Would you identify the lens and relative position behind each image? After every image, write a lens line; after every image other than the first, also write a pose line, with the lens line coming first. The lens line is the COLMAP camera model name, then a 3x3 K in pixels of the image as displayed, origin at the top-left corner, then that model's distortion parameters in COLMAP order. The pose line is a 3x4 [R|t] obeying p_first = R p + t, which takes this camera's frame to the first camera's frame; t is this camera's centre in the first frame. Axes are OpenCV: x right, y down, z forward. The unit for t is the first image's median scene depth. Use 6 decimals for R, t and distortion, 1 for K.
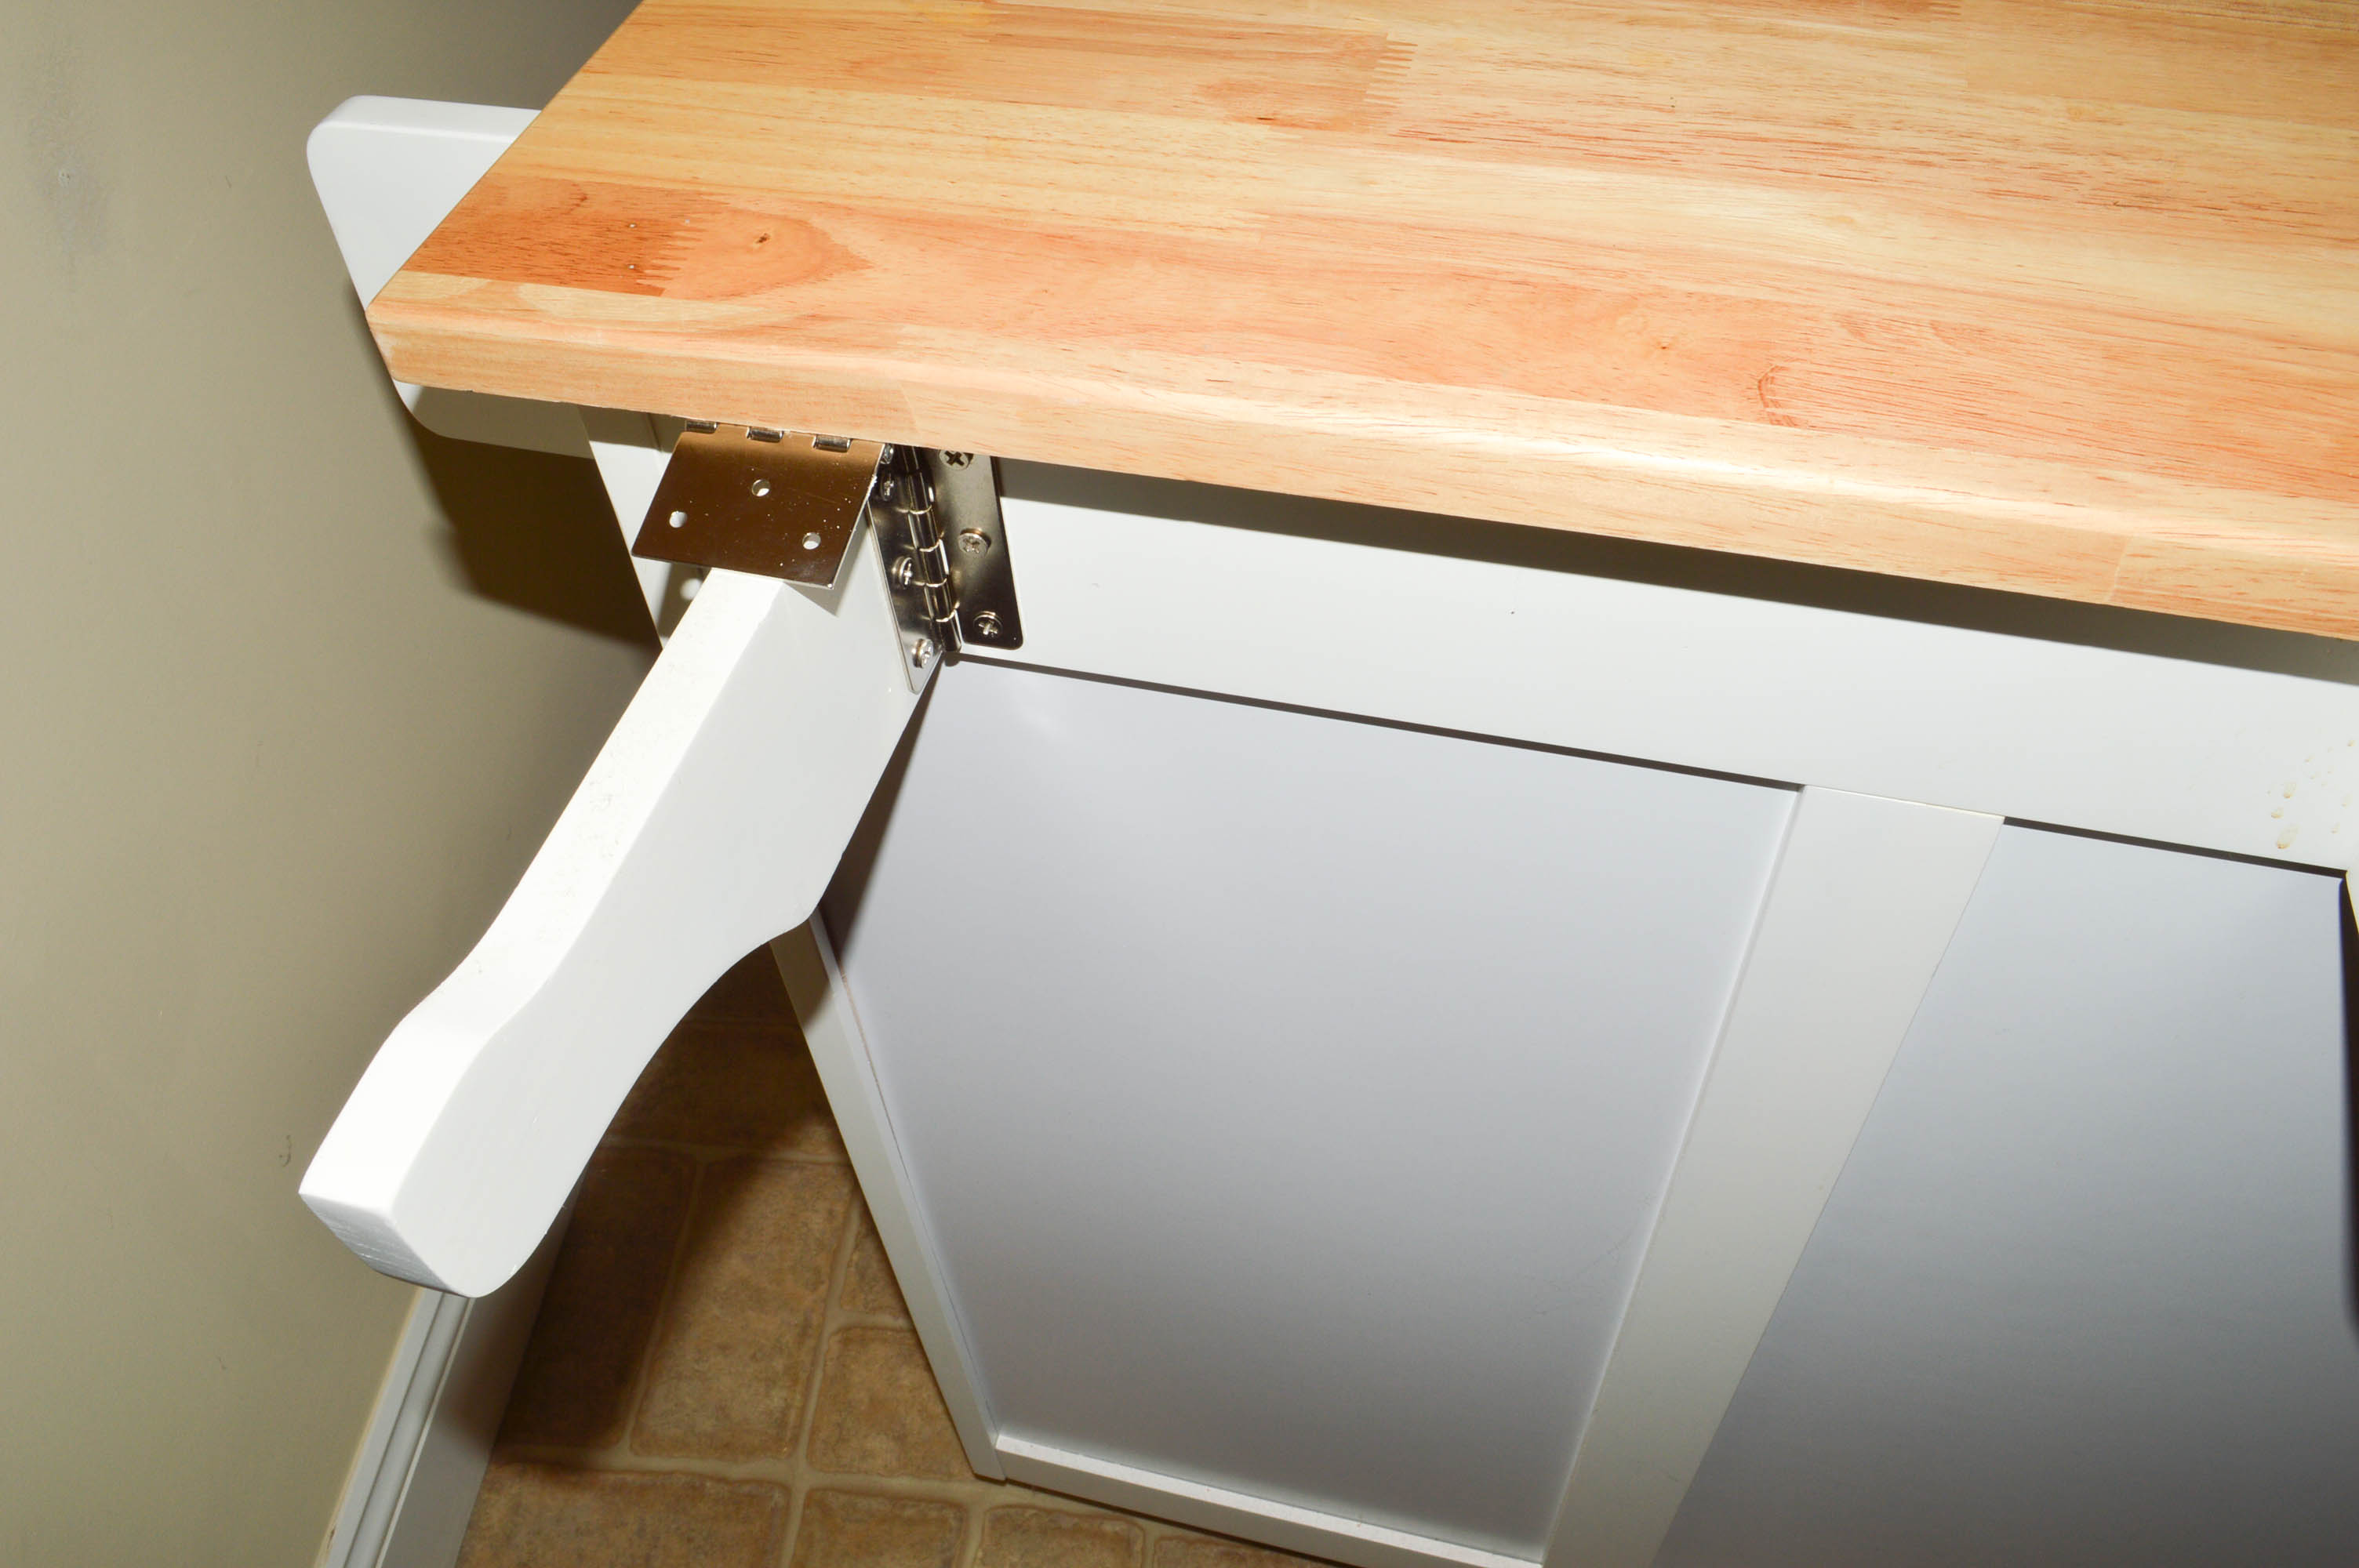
lens RADIAL K [[1864.4, 0, 1179.5], [0, 1864.4, 784.0], [0, 0, 1]] dist [-0.085363, 0.001942]
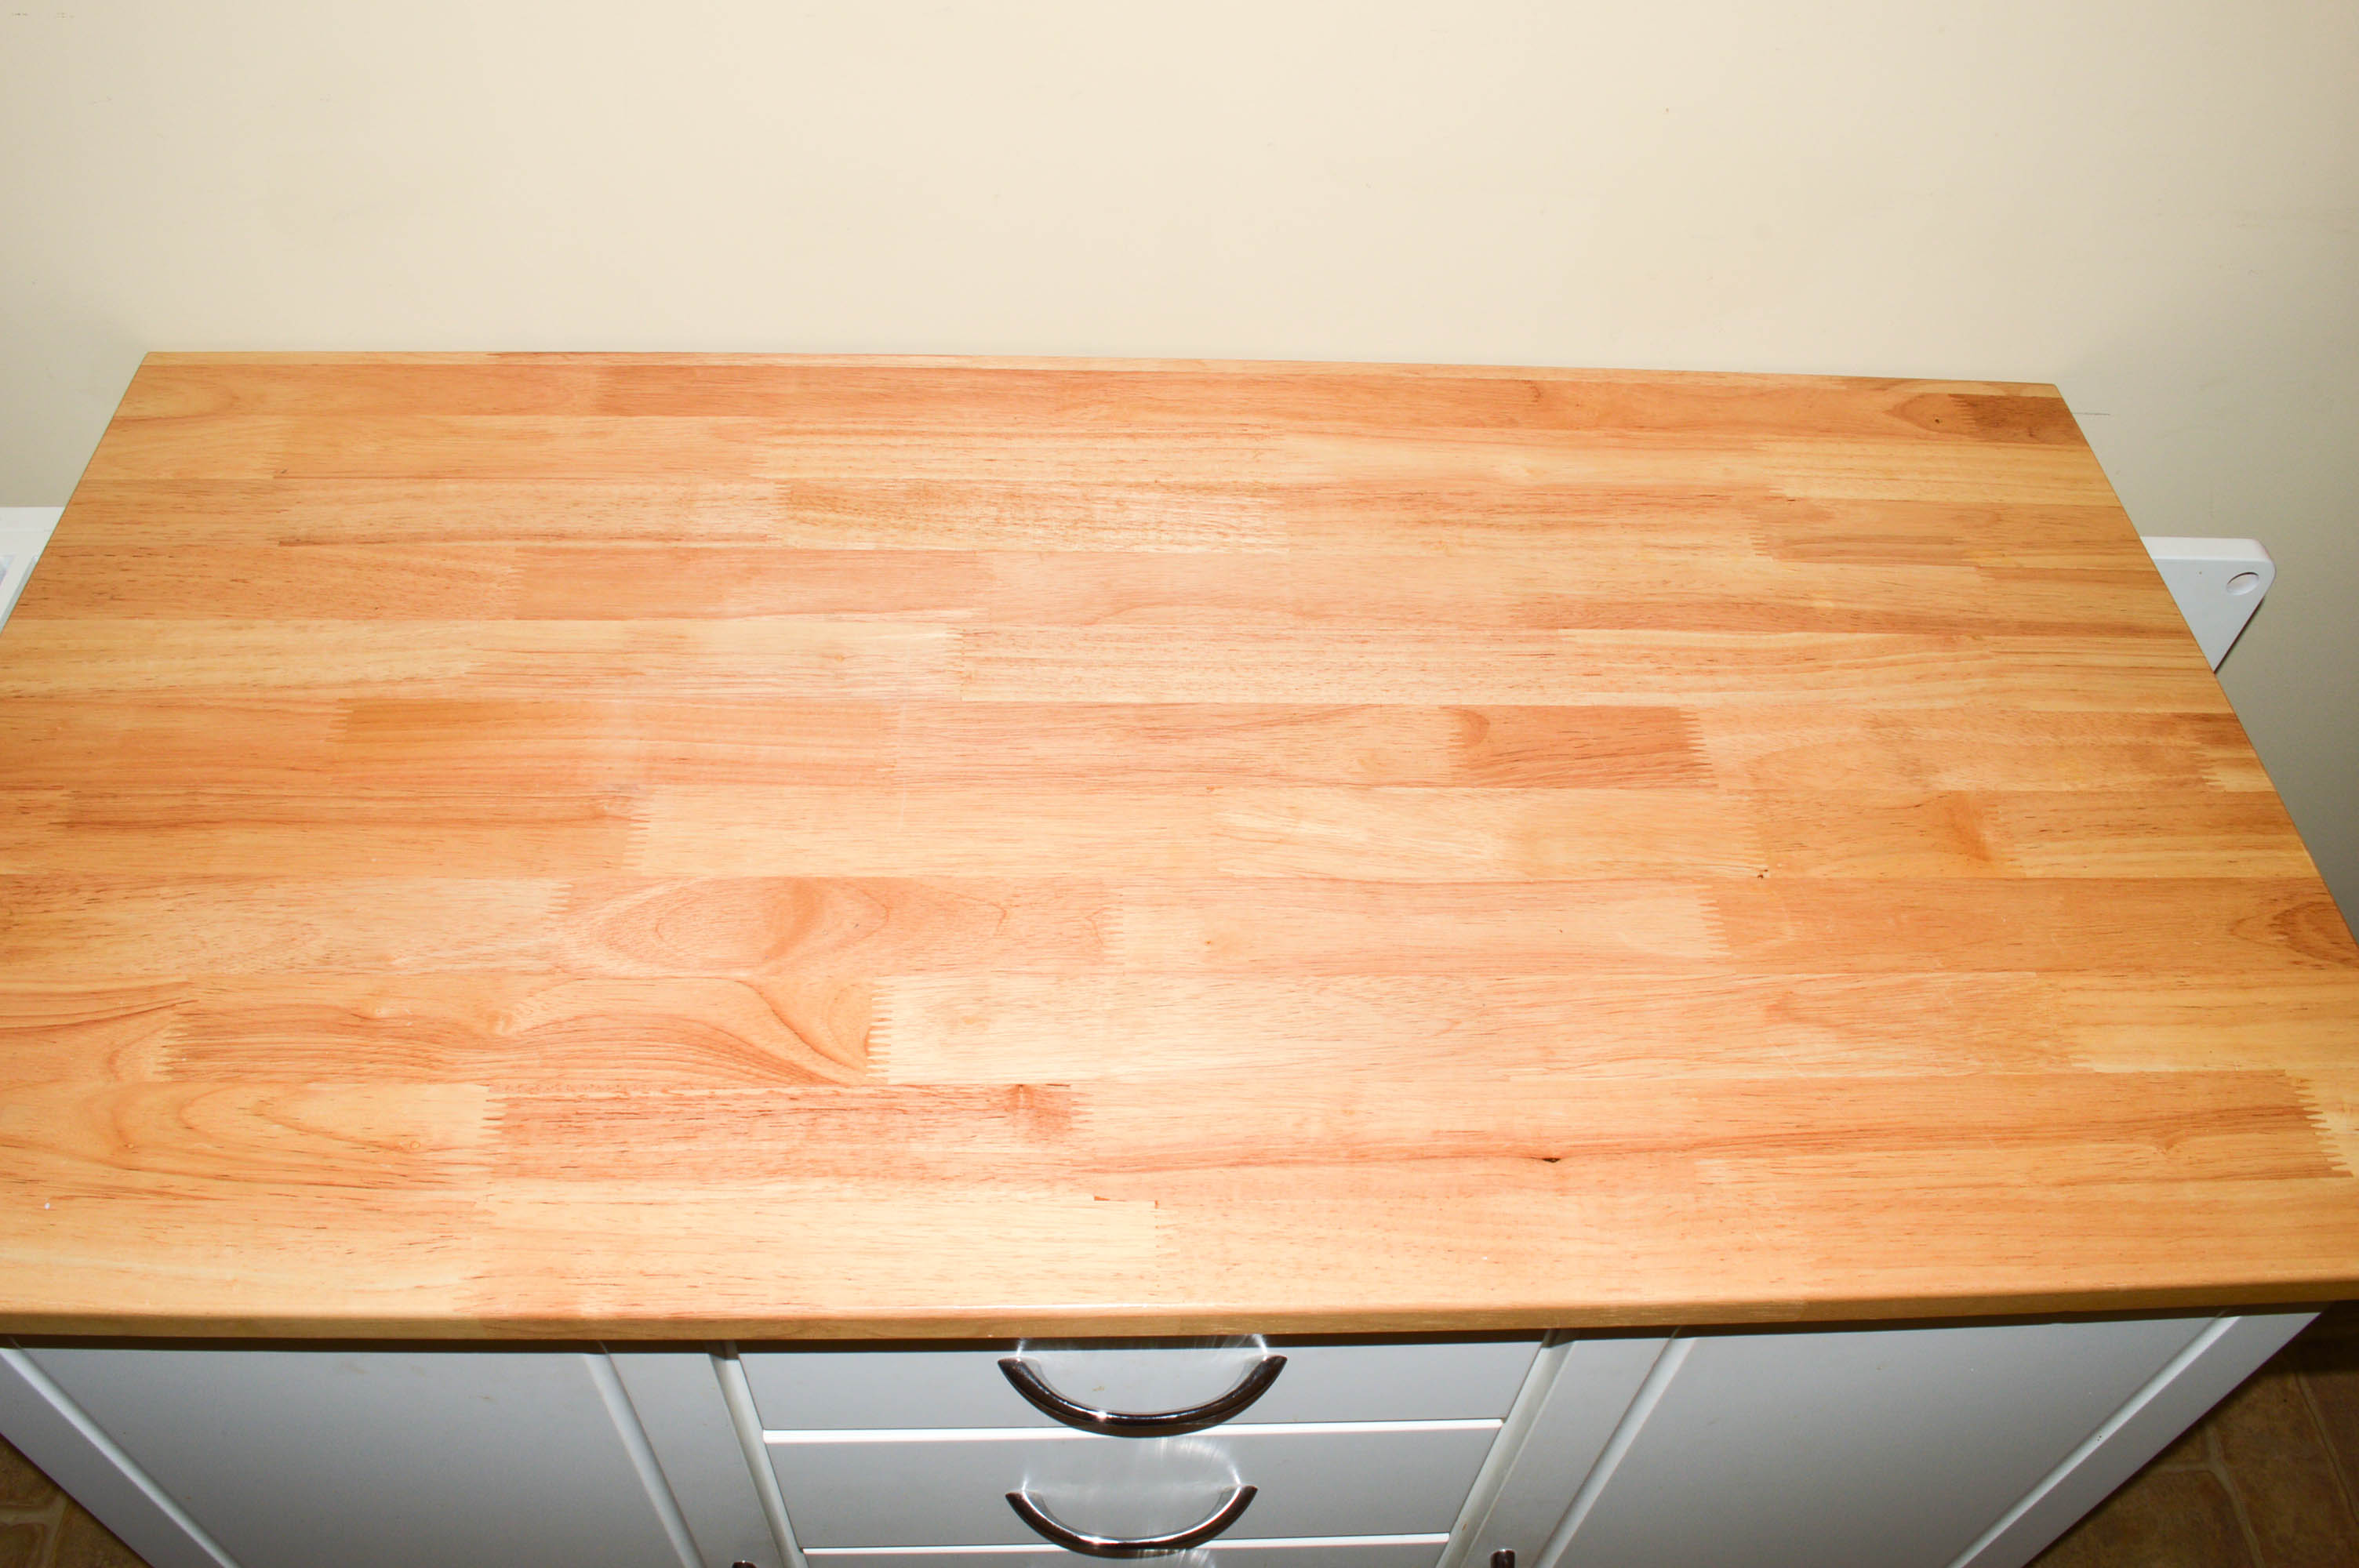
lens RADIAL K [[1884.0, 0, 1170.0], [0, 1884.0, 780.5], [0, 0, 1]] dist [-0.088239, 0.015388]
pose [[-0.958174, 0.221374, -0.181374, 0.487186], [-0.215573, -0.141461, 0.966187, -0.947225], [0.188231, 0.964874, 0.183266, 0.314046]]
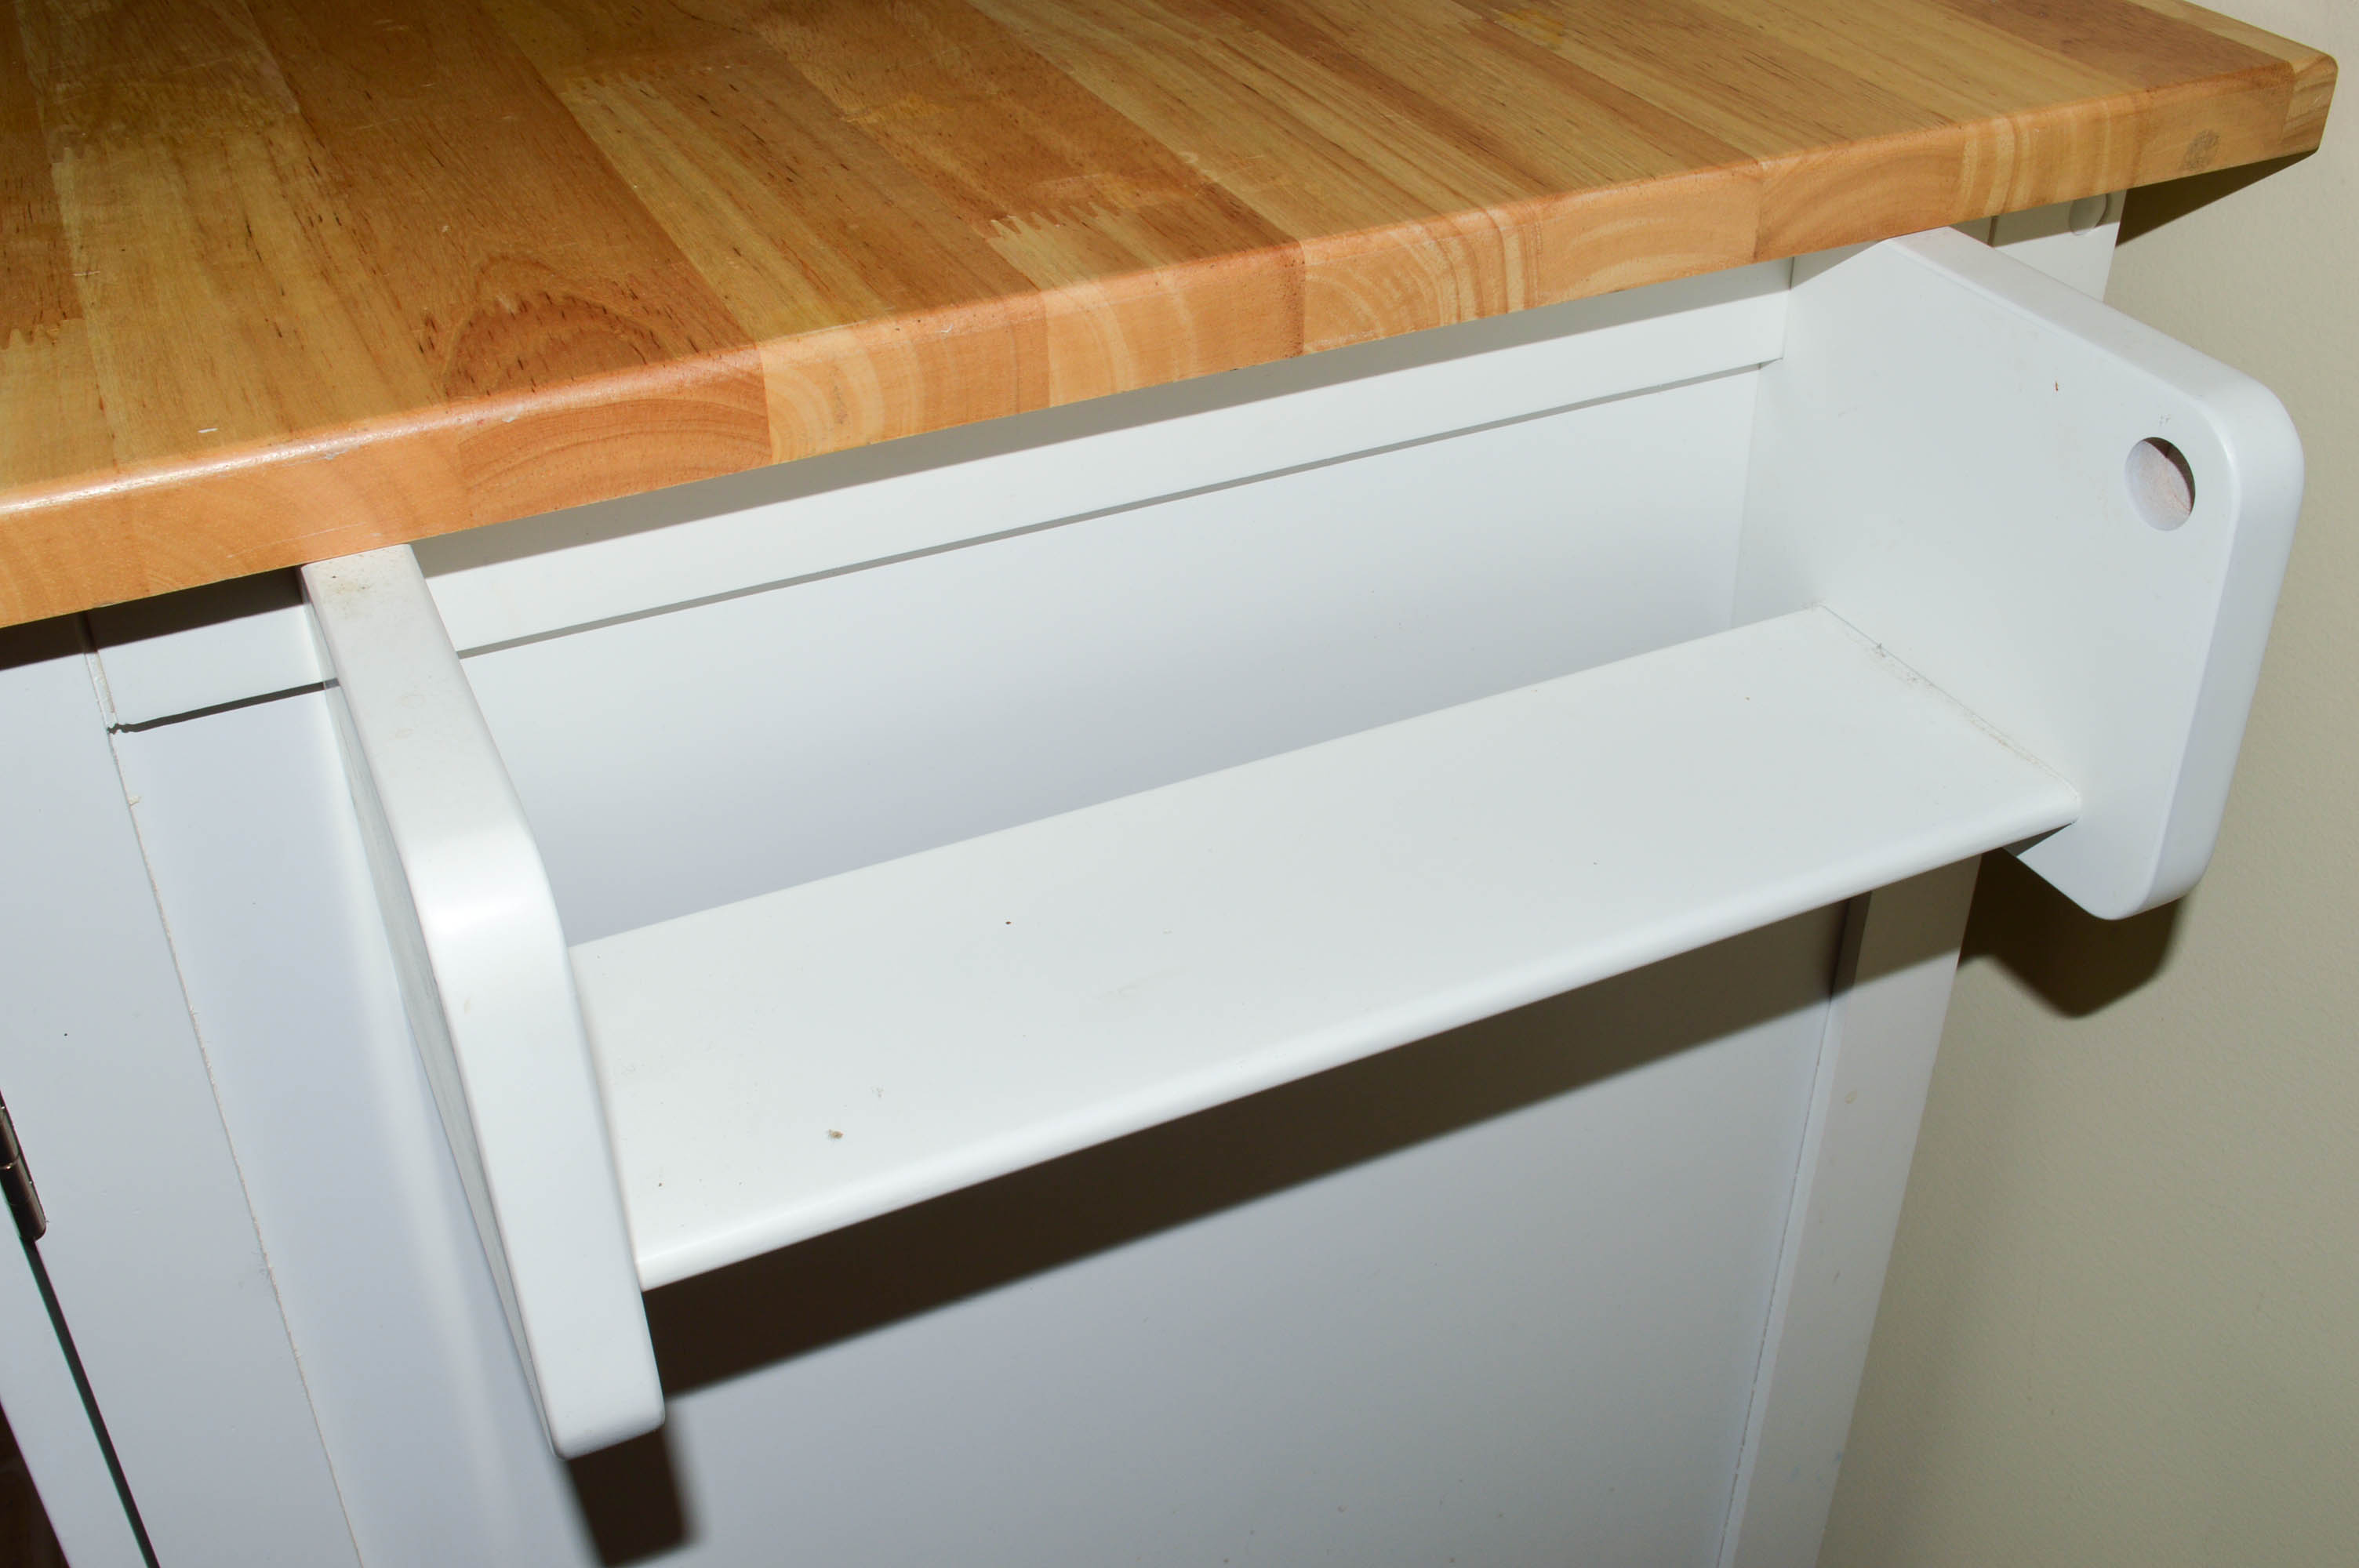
lens RADIAL K [[2427.5, 0, 1173.0], [0, 2427.5, 788.5], [0, 0, 1]] dist [-0.063345, 0.005275]
pose [[-0.641147, -0.388247, 0.661963, -0.387906], [0.607658, 0.269986, 0.746899, -0.550687], [-0.468702, 0.881120, 0.062821, 0.581893]]
